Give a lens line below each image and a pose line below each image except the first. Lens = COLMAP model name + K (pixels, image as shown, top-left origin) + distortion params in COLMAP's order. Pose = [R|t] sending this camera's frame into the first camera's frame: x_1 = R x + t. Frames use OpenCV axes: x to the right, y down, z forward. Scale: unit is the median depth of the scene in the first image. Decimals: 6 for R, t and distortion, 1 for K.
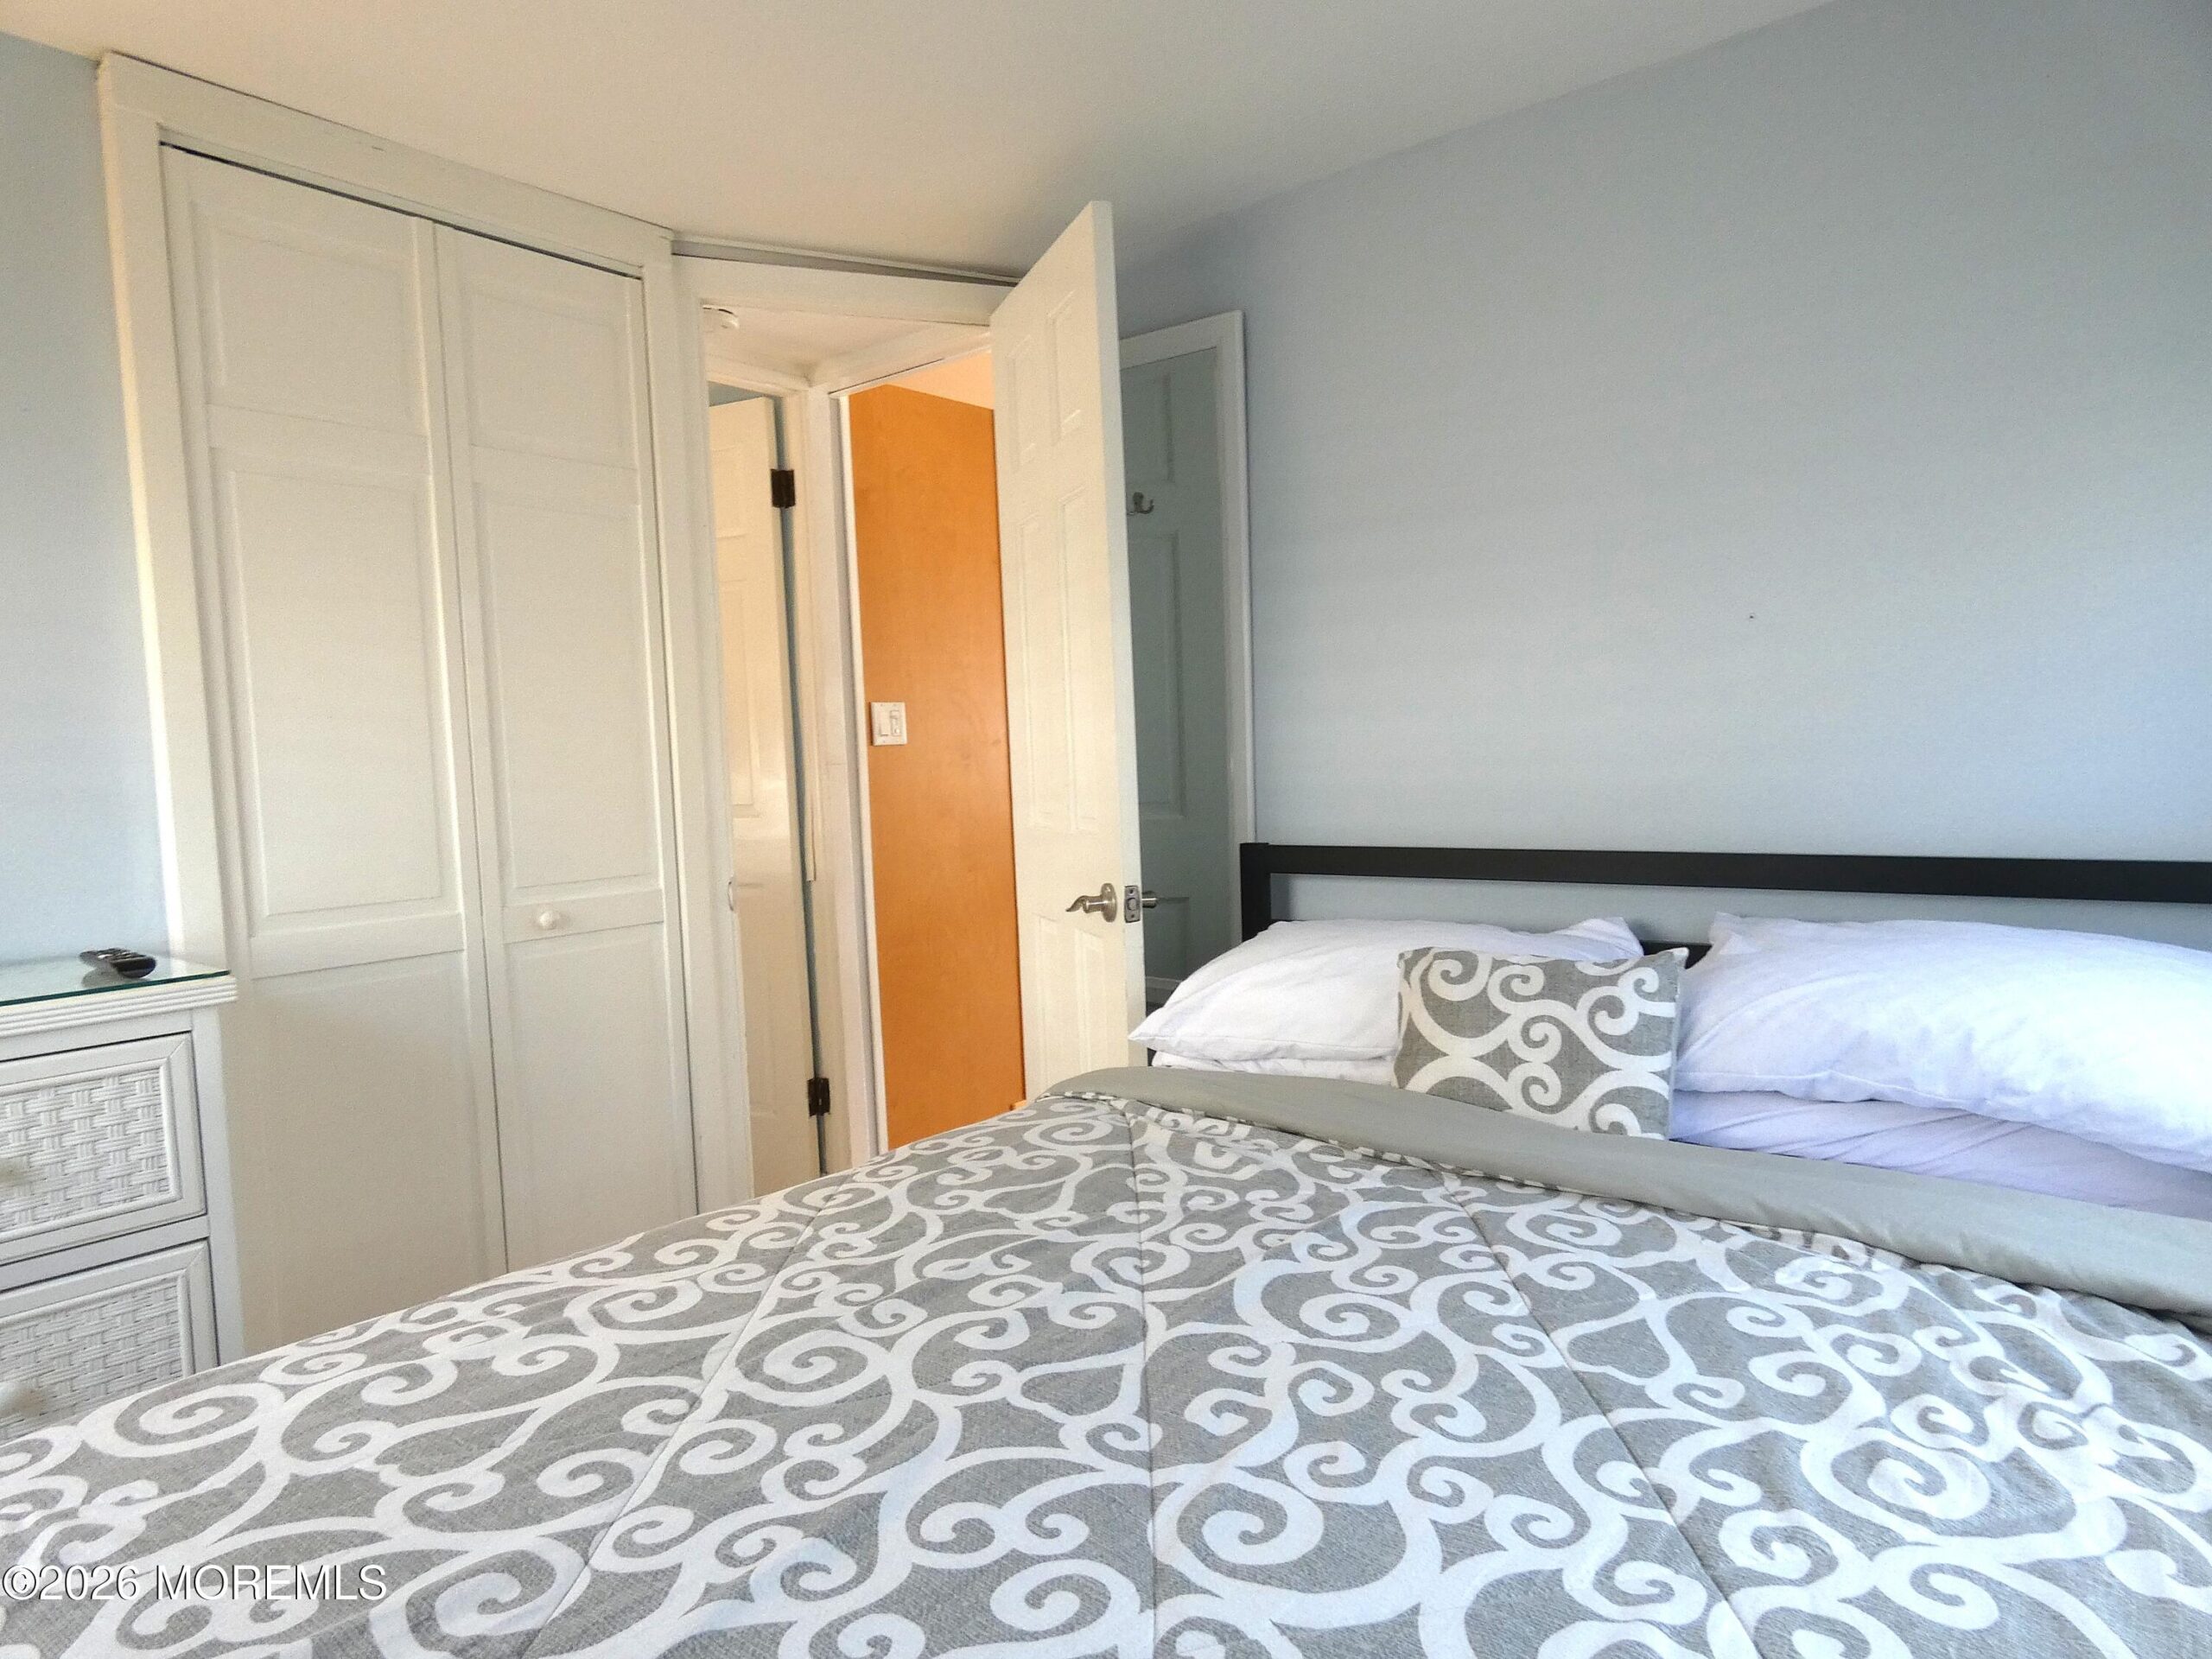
lens RADIAL K [[1329.6, 0, 1108.2], [0, 1329.6, 835.1], [0, 0, 1]] dist [-0.001928, 0.000952]
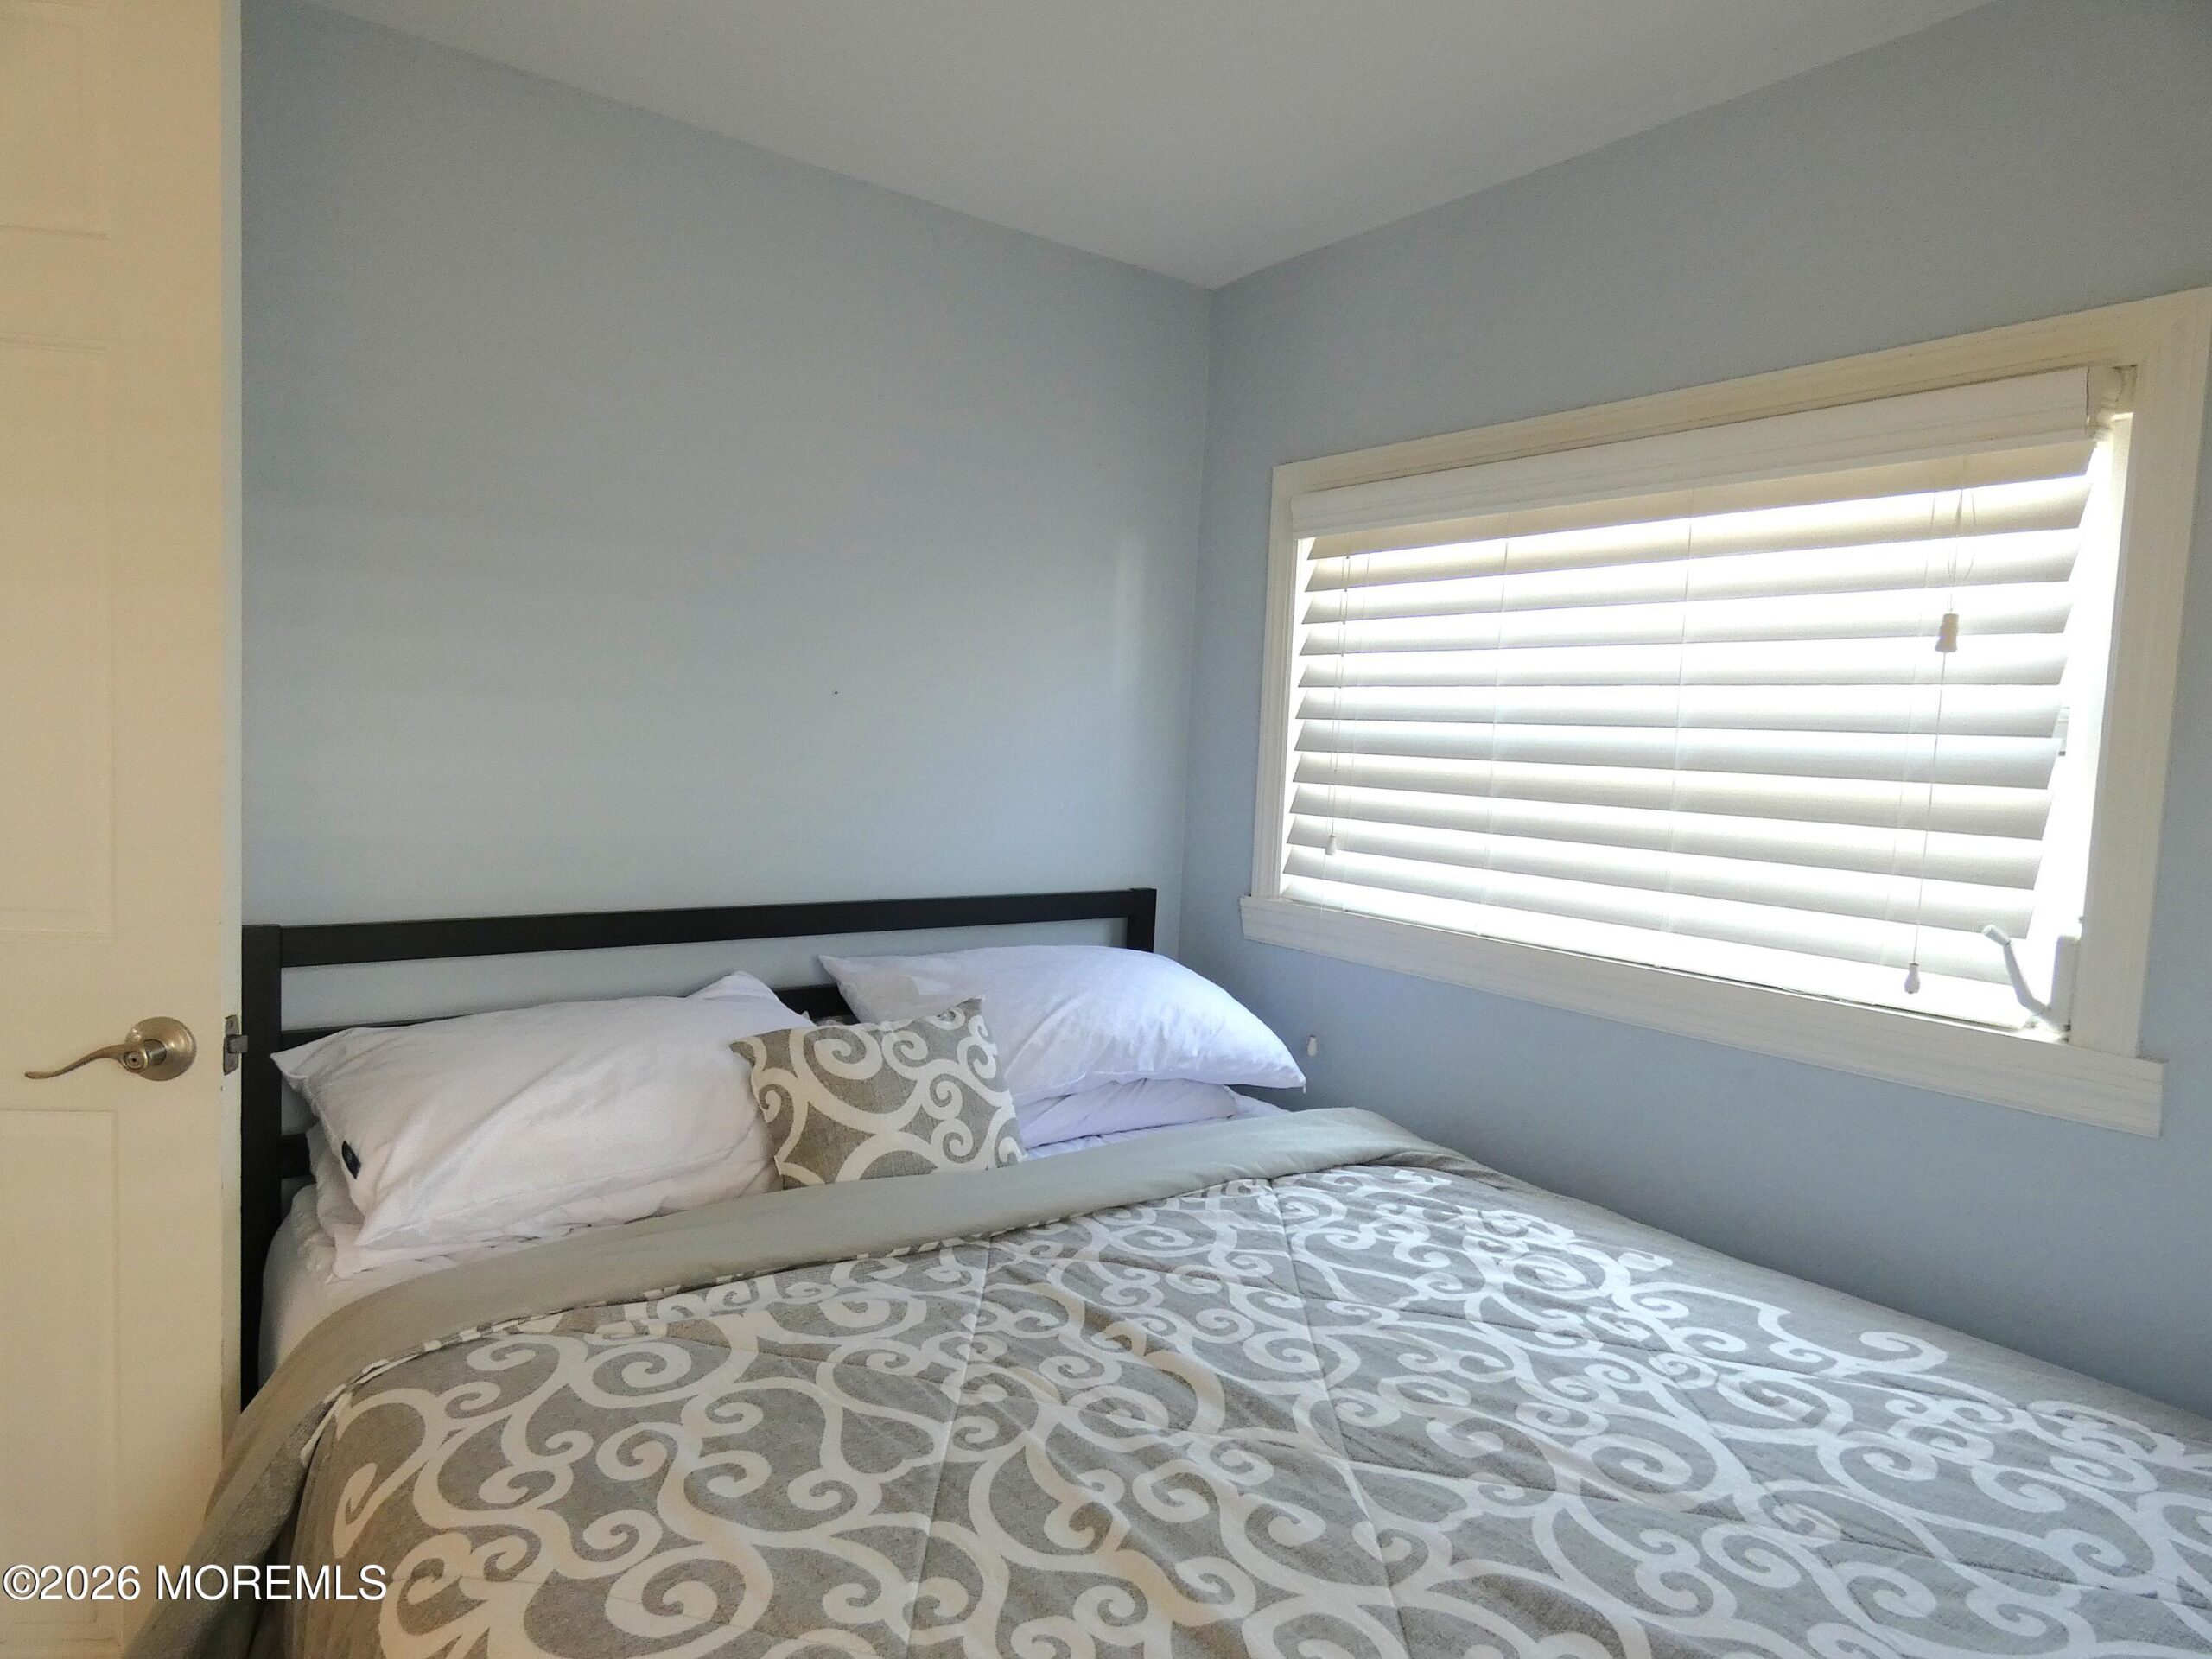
lens RADIAL K [[1319.6, 0, 1105.3], [0, 1319.6, 796.1], [0, 0, 1]] dist [-0.000606, 0.000237]
pose [[0.241674, 0.003362, 0.970352, -0.796826], [0.002448, 0.999989, -0.004075, -0.101475], [-0.970355, 0.003360, 0.241663, 0.703579]]
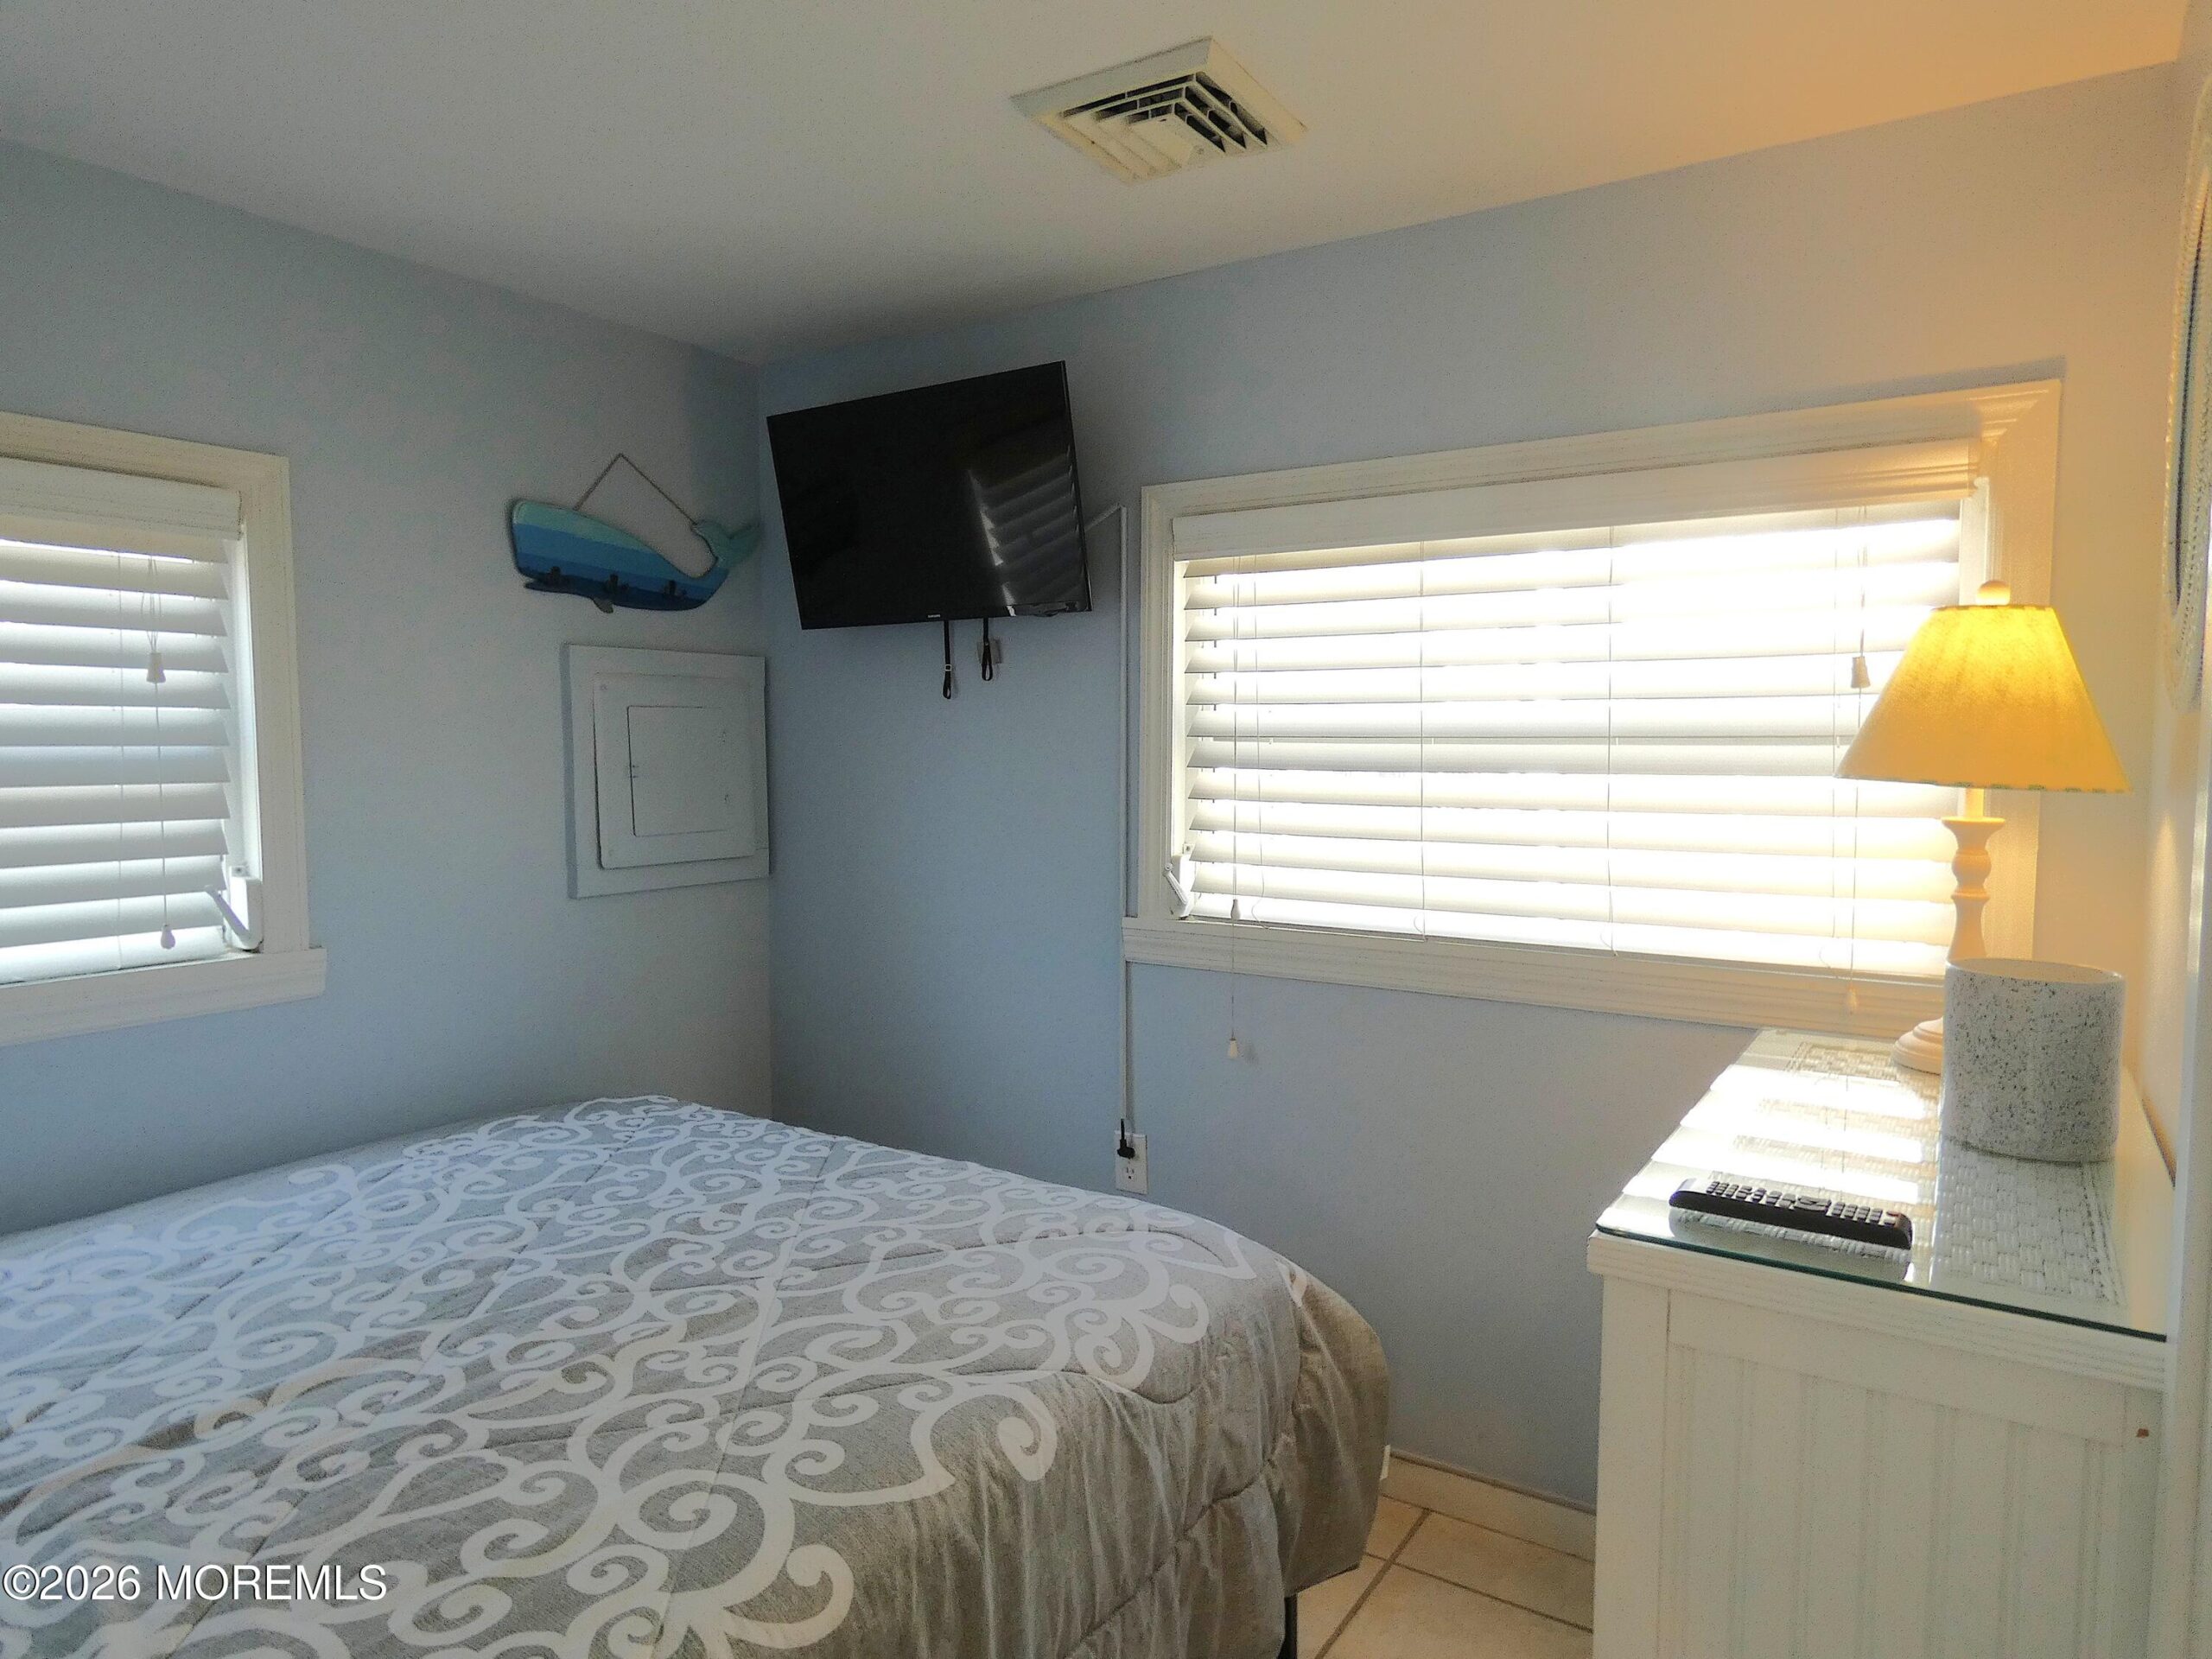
lens RADIAL K [[1329.6, 0, 1108.2], [0, 1329.6, 835.1], [0, 0, 1]] dist [-0.001928, 0.000952]
pose [[-0.994714, 0.042509, -0.093476, -0.418592], [0.029935, 0.990794, 0.132029, -0.218240], [0.098228, 0.128532, -0.986829, 1.823901]]
